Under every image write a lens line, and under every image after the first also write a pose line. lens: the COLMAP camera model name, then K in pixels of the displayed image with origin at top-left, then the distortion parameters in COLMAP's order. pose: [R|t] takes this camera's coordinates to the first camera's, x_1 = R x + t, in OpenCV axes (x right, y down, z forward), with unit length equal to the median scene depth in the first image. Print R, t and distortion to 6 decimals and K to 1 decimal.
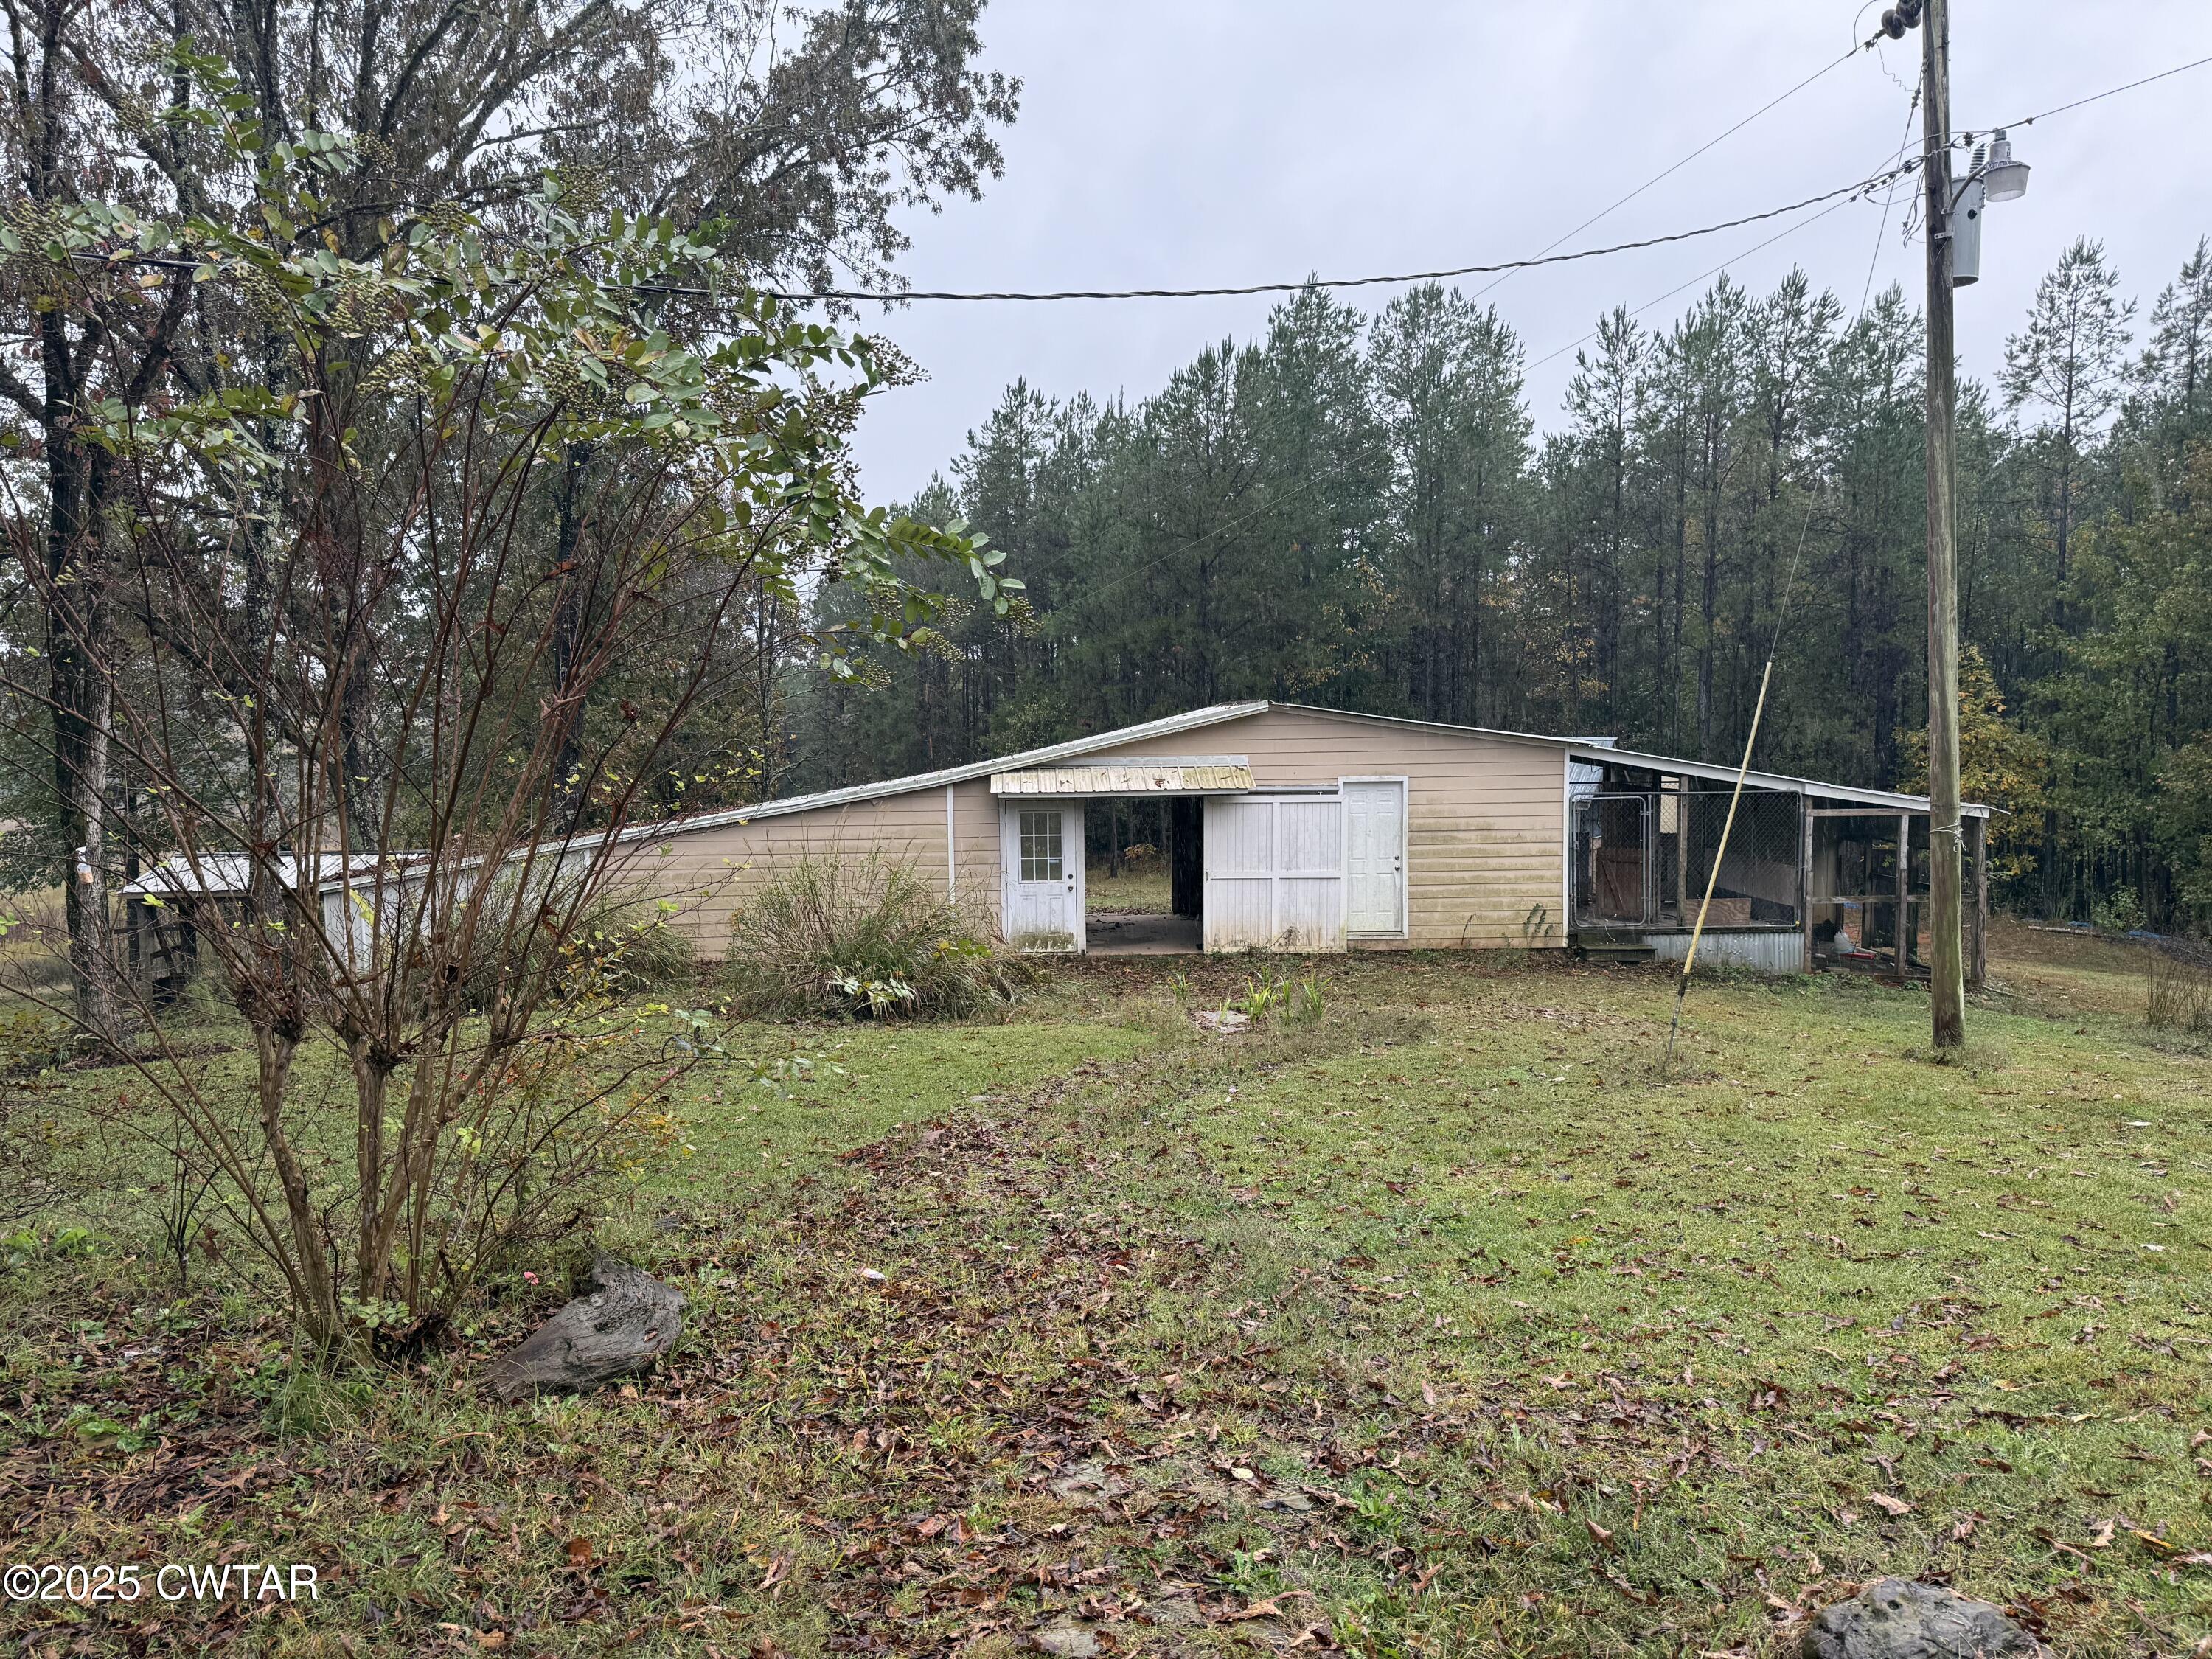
lens RADIAL K [[1354.1, 0, 1106.0], [0, 1354.1, 829.5], [0, 0, 1]] dist [0.004825, 0.000600]
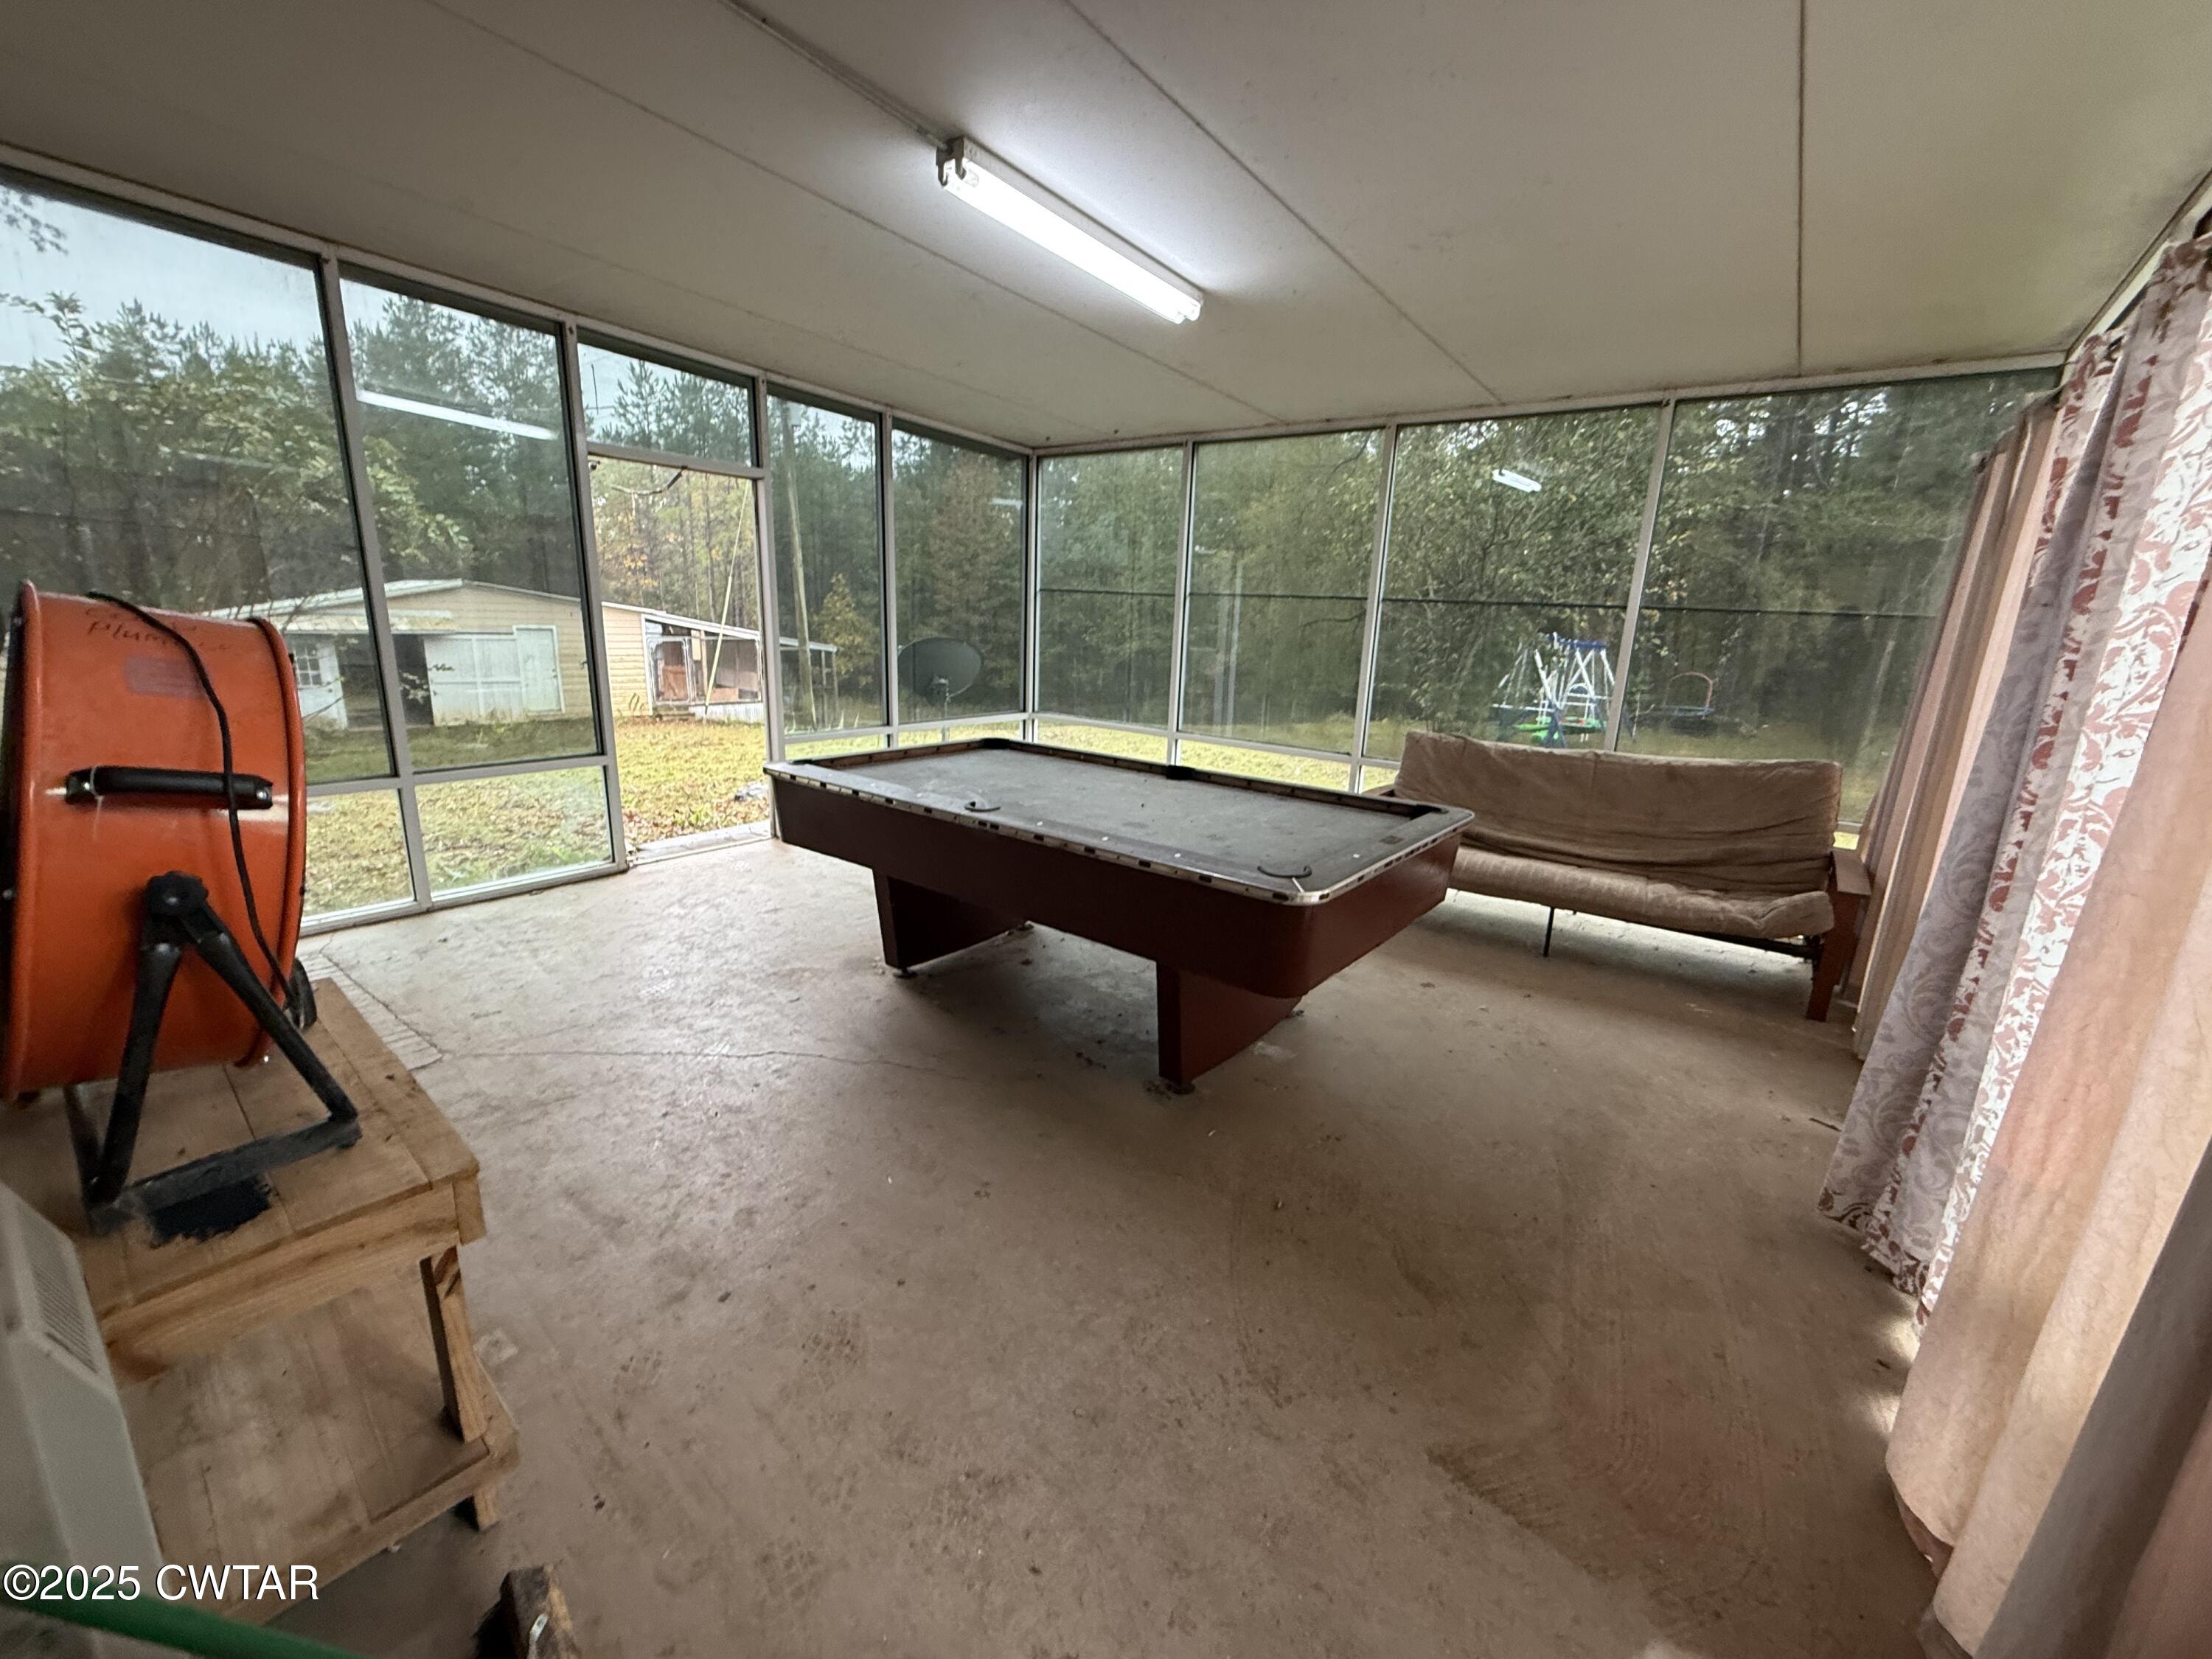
lens RADIAL K [[879.0, 0, 1106.0], [0, 879.0, 829.5], [0, 0, 1]] dist [-0.000199, 0.000217]
pose [[0.684850, -0.139282, 0.715249, -0.104656], [0.020900, 0.984913, 0.171783, 0.028436], [-0.728384, -0.102697, 0.677429, -0.264700]]
